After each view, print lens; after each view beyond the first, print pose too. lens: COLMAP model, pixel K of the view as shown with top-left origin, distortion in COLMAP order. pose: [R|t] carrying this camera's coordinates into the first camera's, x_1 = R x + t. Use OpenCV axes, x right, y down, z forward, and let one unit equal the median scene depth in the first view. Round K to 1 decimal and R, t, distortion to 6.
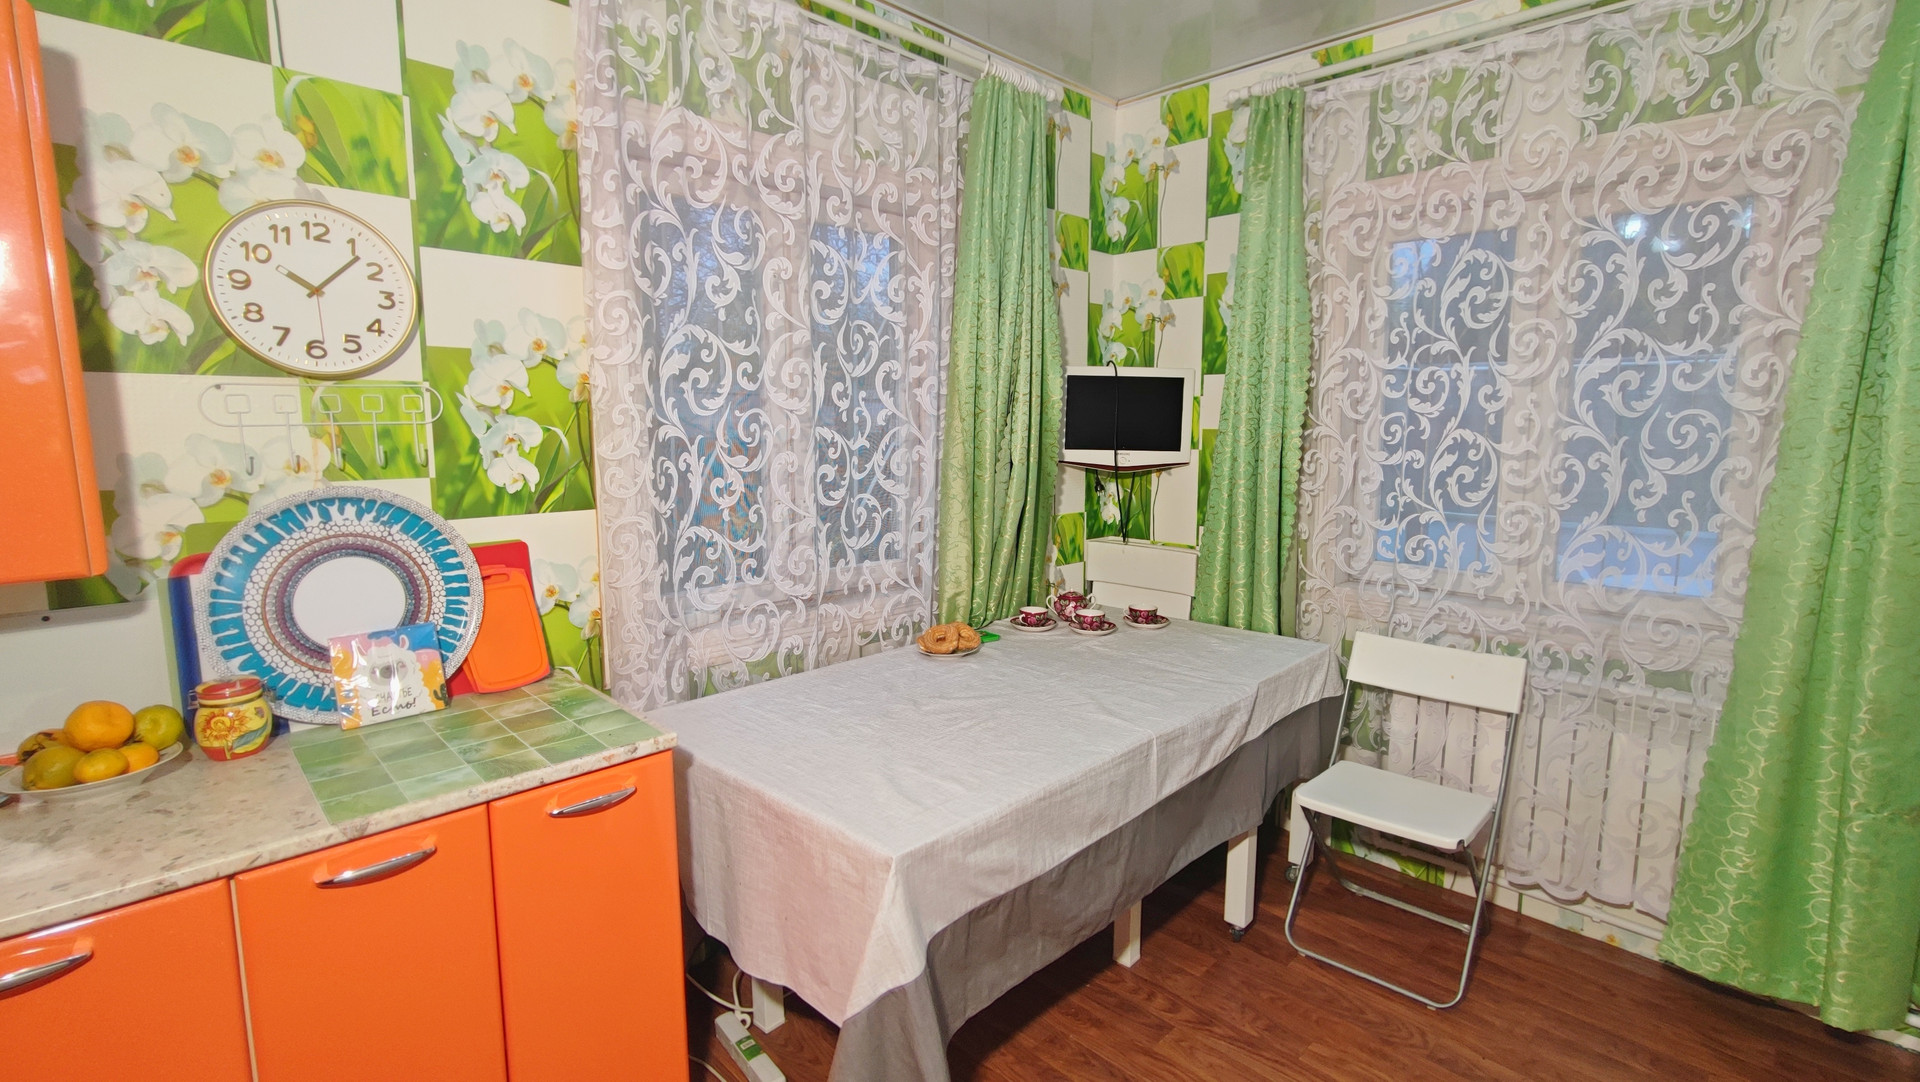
lens RADIAL K [[874.3, 0, 967.9], [0, 874.3, 536.1], [0, 0, 1]] dist [-0.002338, 0.004388]
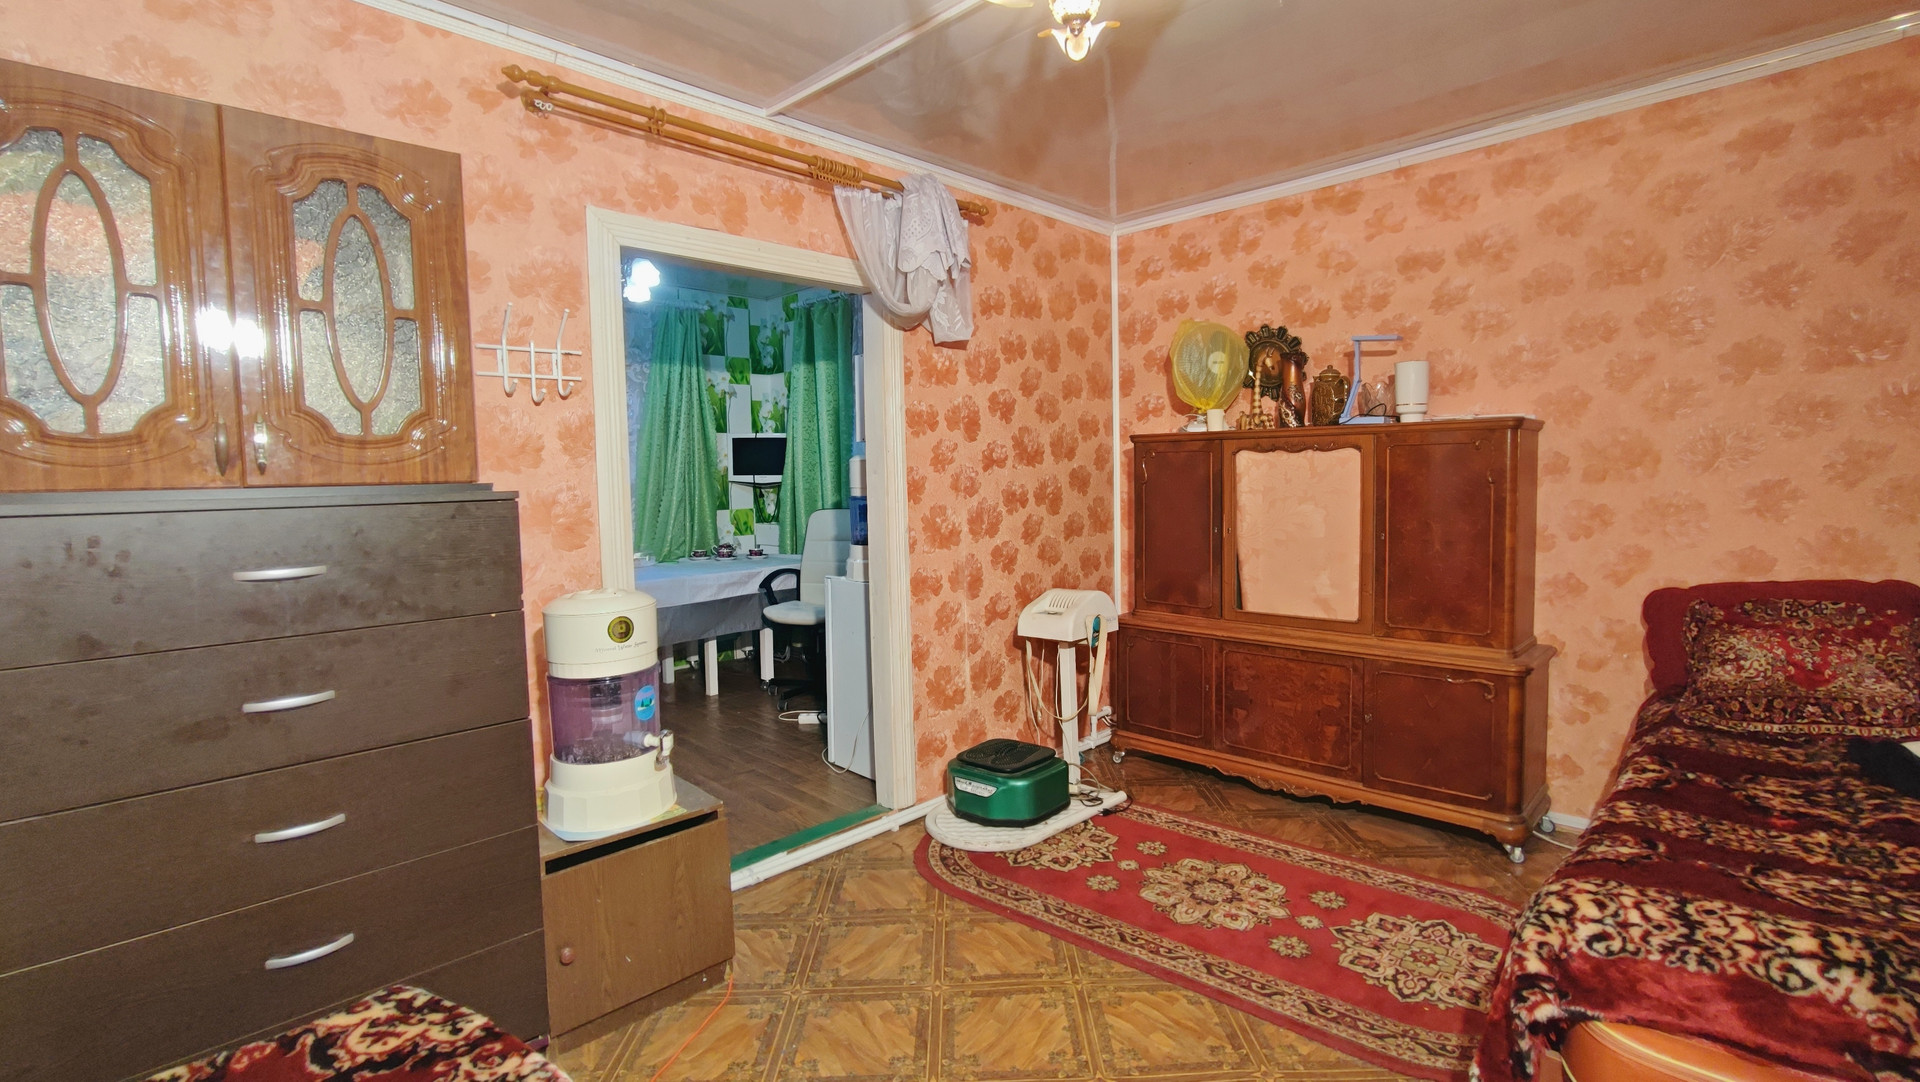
lens RADIAL K [[874.3, 0, 968.1], [0, 874.3, 548.6], [0, 0, 1]] dist [-0.002338, 0.004388]
pose [[0.999417, -0.023894, 0.024401, 0.797406], [0.024950, 0.998723, -0.043927, 0.225815], [-0.023320, 0.044510, 0.998737, -1.331237]]
